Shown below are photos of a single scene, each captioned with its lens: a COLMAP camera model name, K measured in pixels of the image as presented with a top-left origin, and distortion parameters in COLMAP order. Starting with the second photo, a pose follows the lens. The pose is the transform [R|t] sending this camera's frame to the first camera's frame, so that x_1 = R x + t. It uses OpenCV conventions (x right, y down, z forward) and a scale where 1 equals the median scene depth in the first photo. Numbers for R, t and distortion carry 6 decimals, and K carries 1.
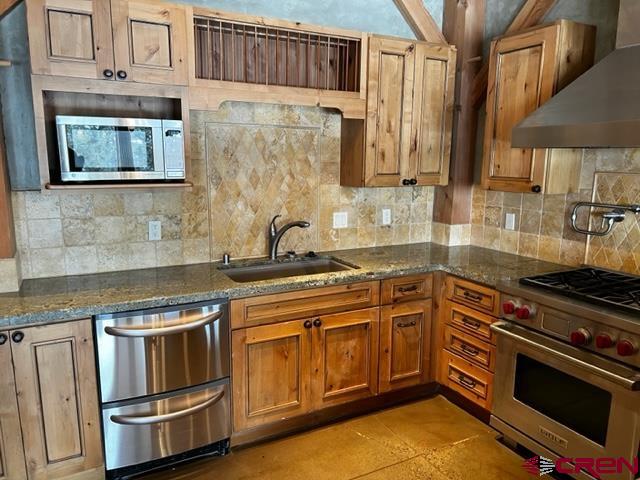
lens RADIAL K [[478.8, 0, 319.2], [0, 478.8, 240.0], [0, 0, 1]] dist [0.061921, -0.036665]
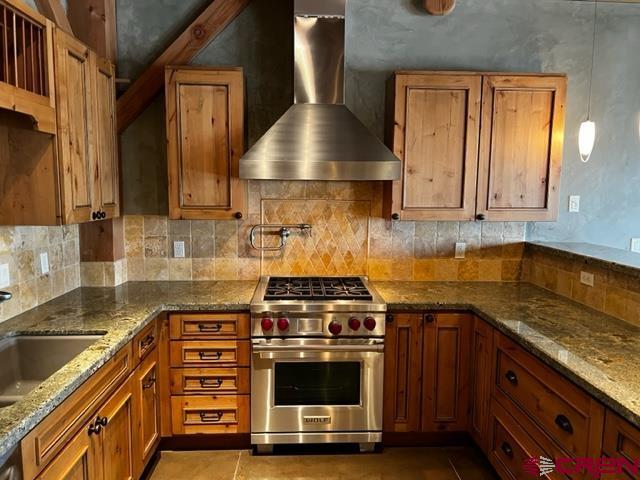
lens RADIAL K [[478.8, 0, 319.6], [0, 478.8, 240.4], [0, 0, 1]] dist [0.061921, -0.036665]
pose [[0.441300, -0.102197, 0.891521, -0.407345], [0.146836, 0.988327, 0.040610, -0.060595], [-0.885264, 0.112986, 0.451155, 0.318247]]
